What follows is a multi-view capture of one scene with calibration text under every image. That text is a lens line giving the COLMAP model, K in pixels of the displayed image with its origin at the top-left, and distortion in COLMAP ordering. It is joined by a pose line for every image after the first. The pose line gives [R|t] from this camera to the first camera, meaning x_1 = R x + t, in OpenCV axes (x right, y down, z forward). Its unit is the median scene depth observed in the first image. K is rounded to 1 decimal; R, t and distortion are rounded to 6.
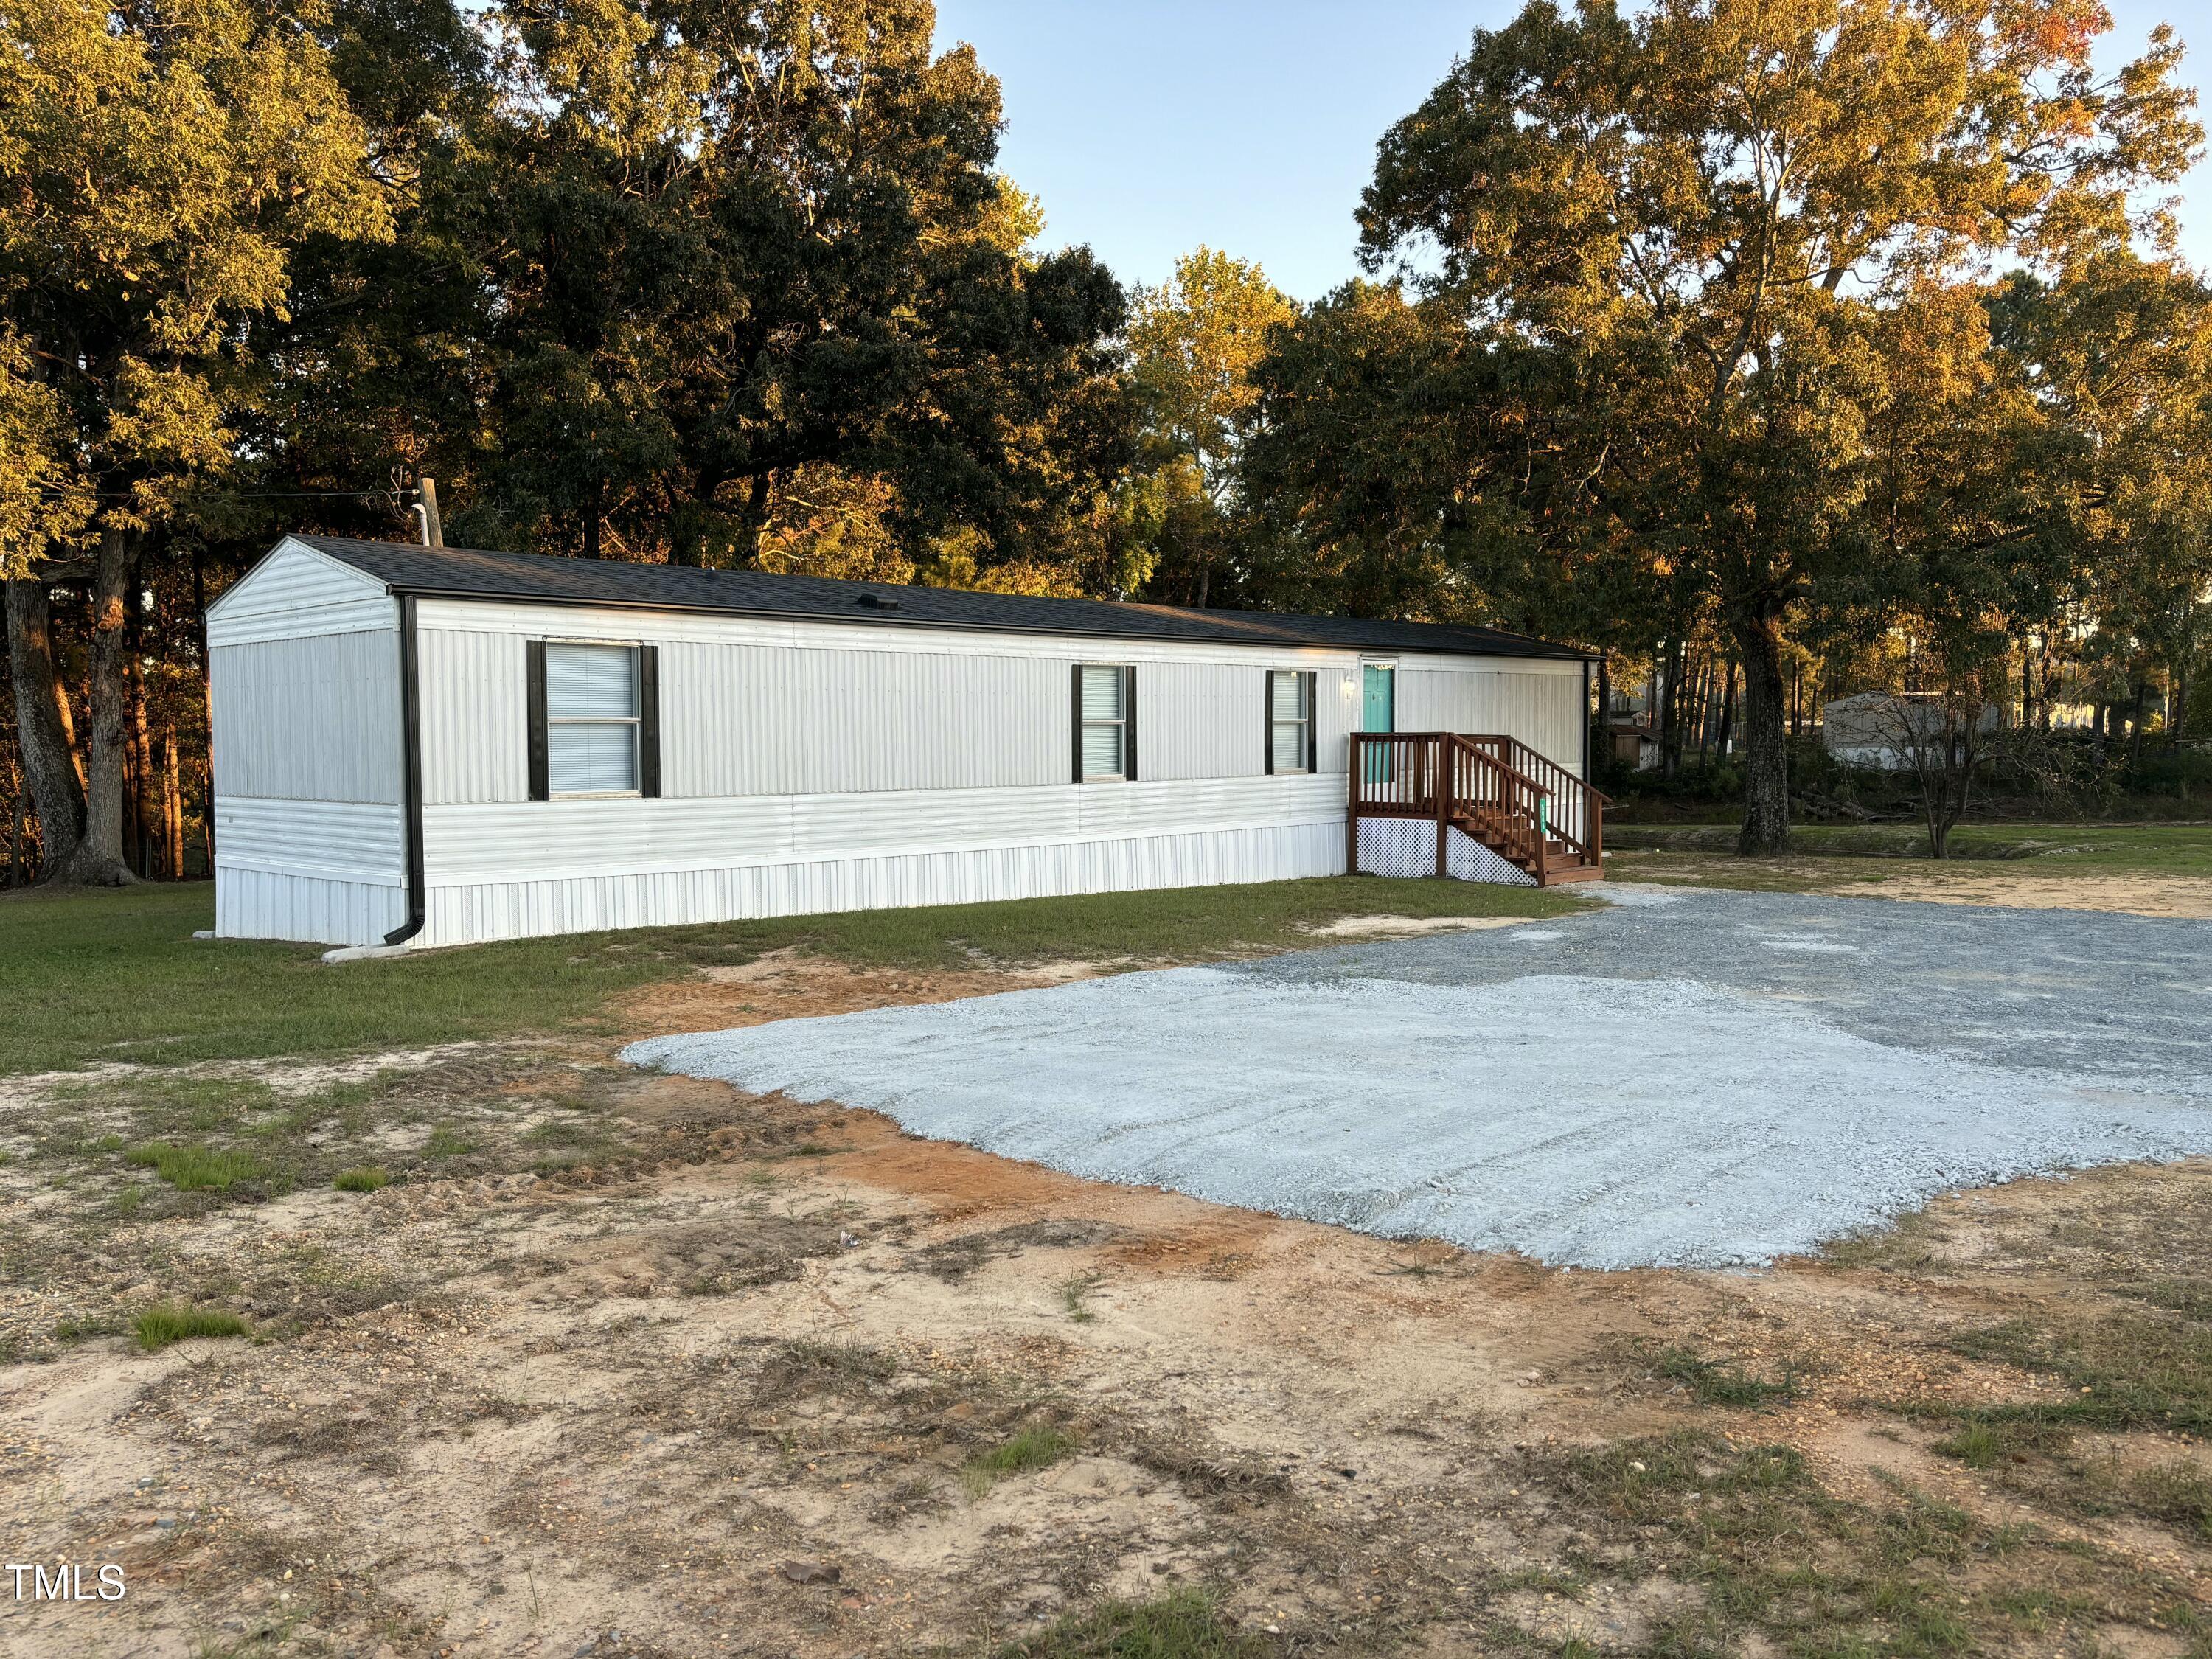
lens RADIAL K [[1645.0, 0, 1106.0], [0, 1645.0, 829.5], [0, 0, 1]] dist [0.003970, 0.000783]
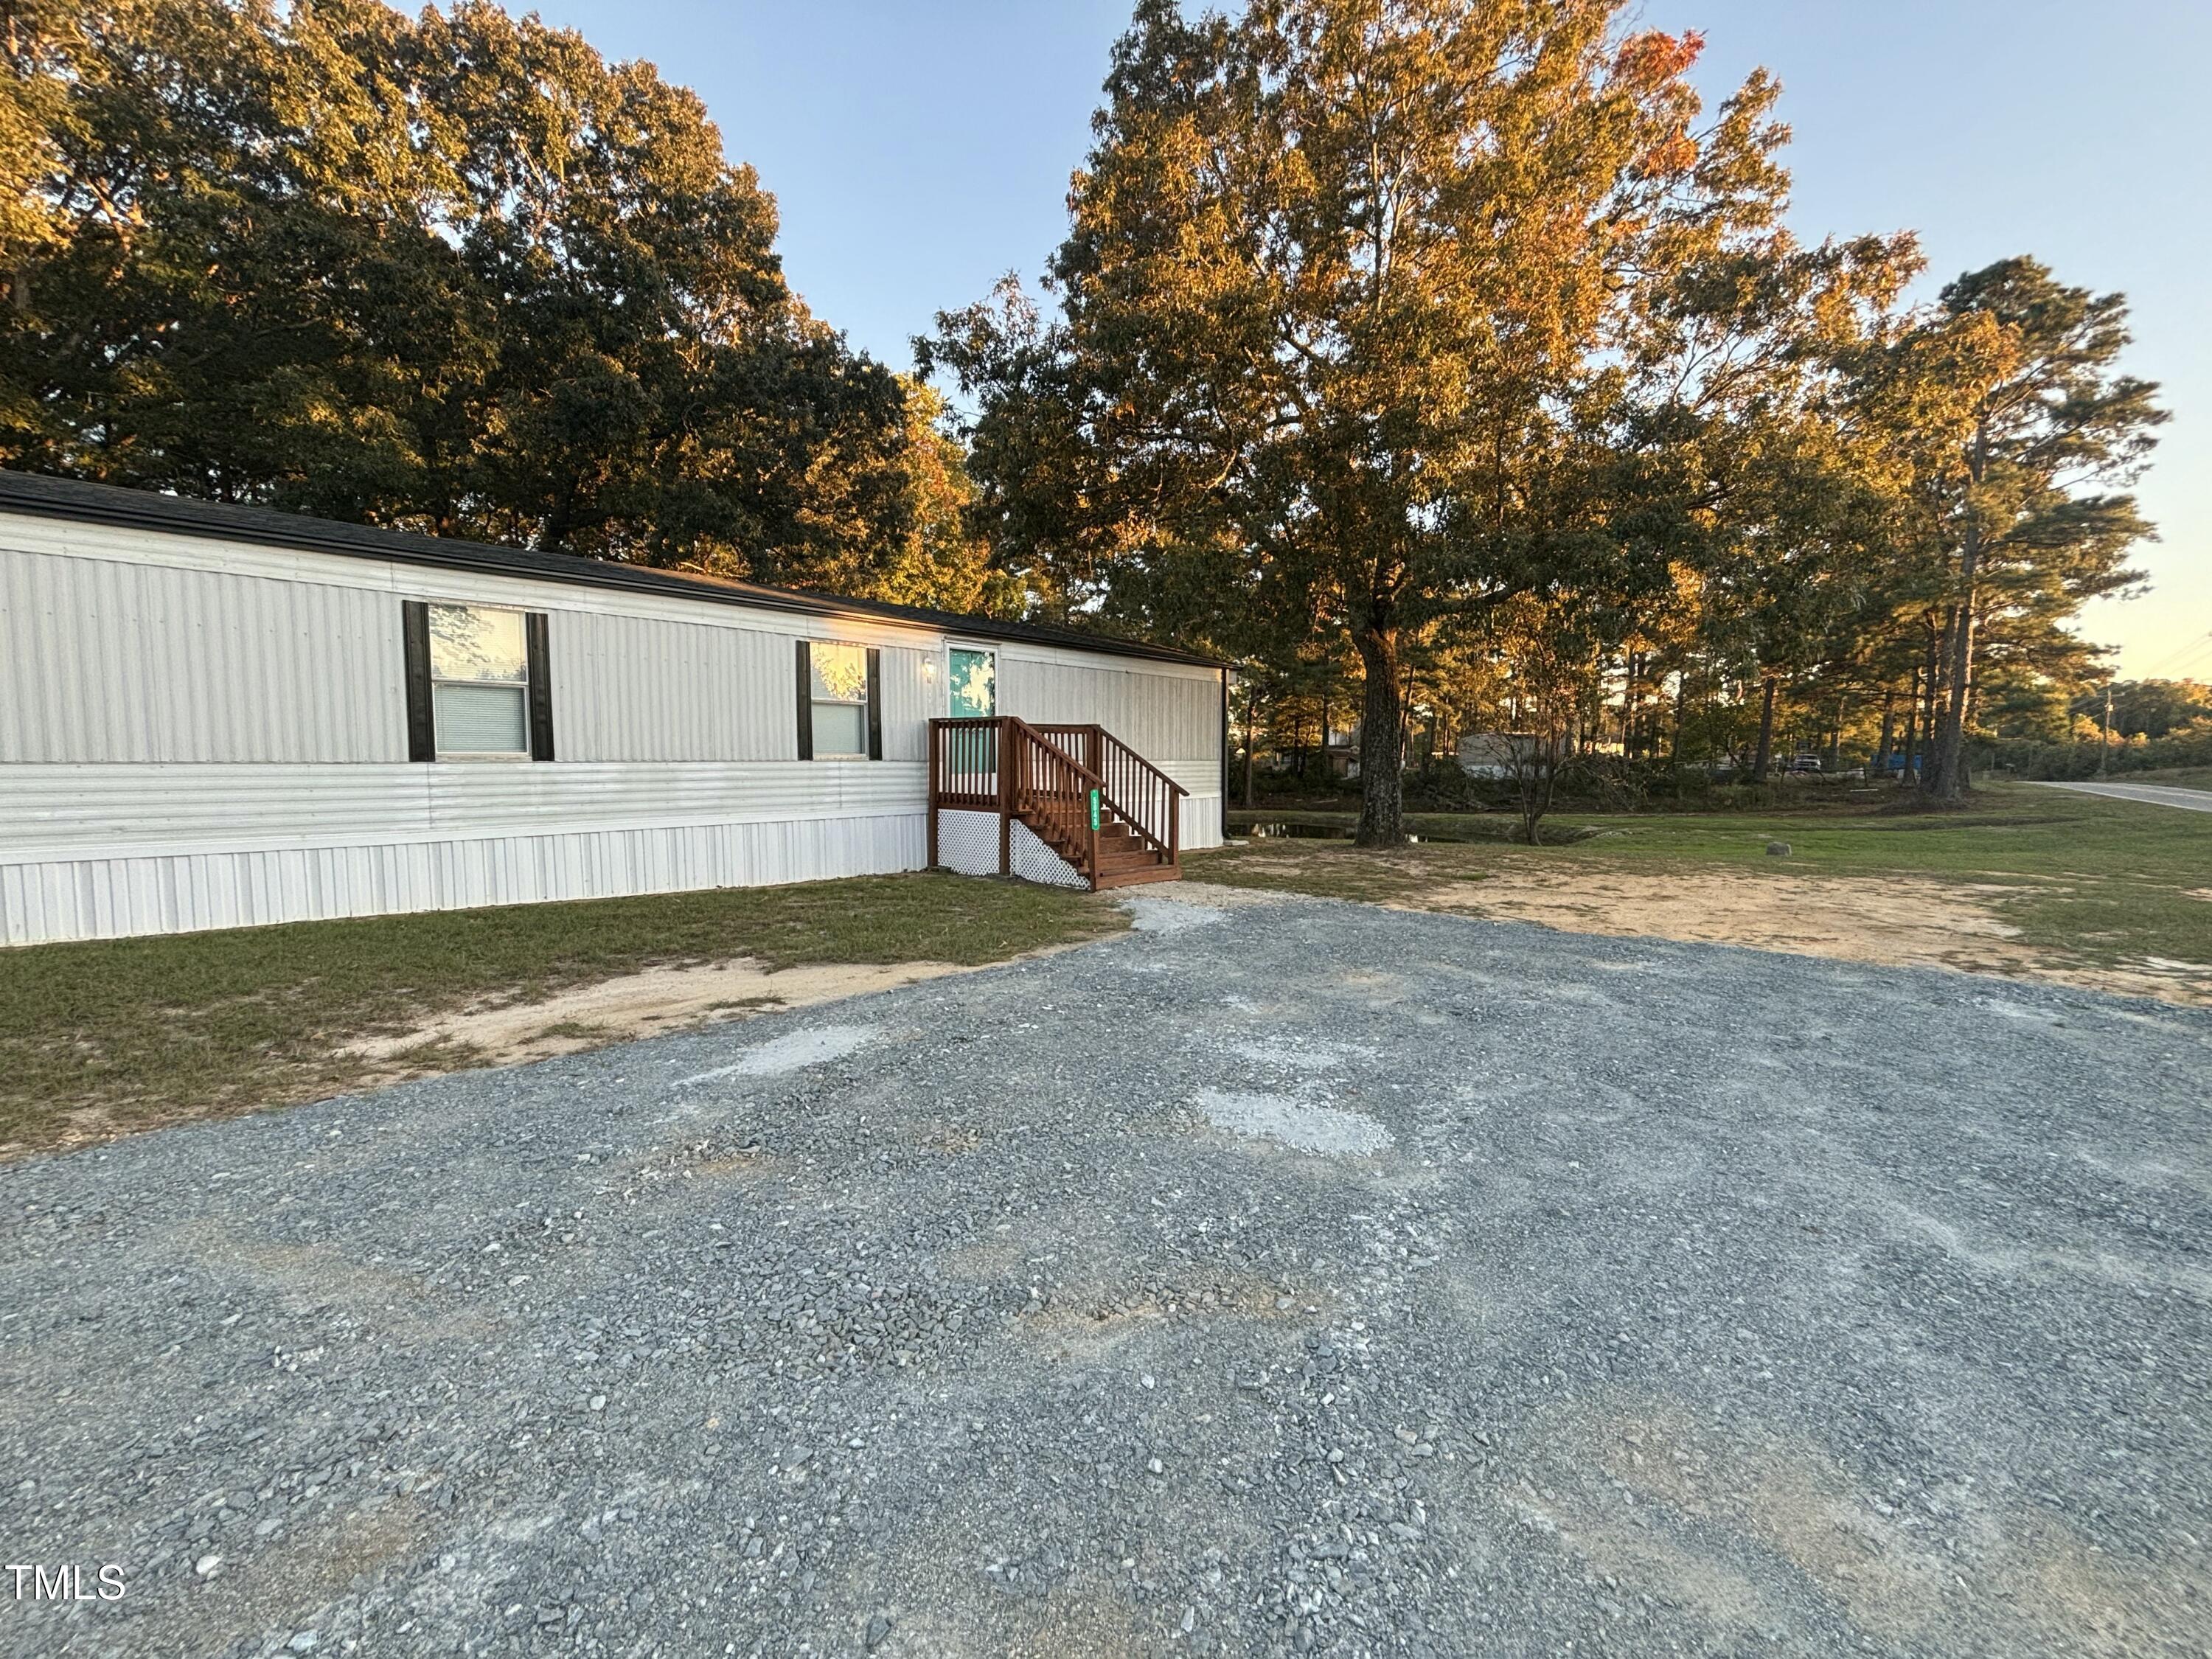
lens RADIAL K [[891.6, 0, 1106.0], [0, 891.6, 829.5], [0, 0, 1]] dist [0.000082, -0.000282]
pose [[0.999575, 0.008234, 0.027975, 0.236142], [-0.008804, 0.999755, 0.020315, -0.007110], [-0.027801, -0.020553, 0.999402, 0.485175]]
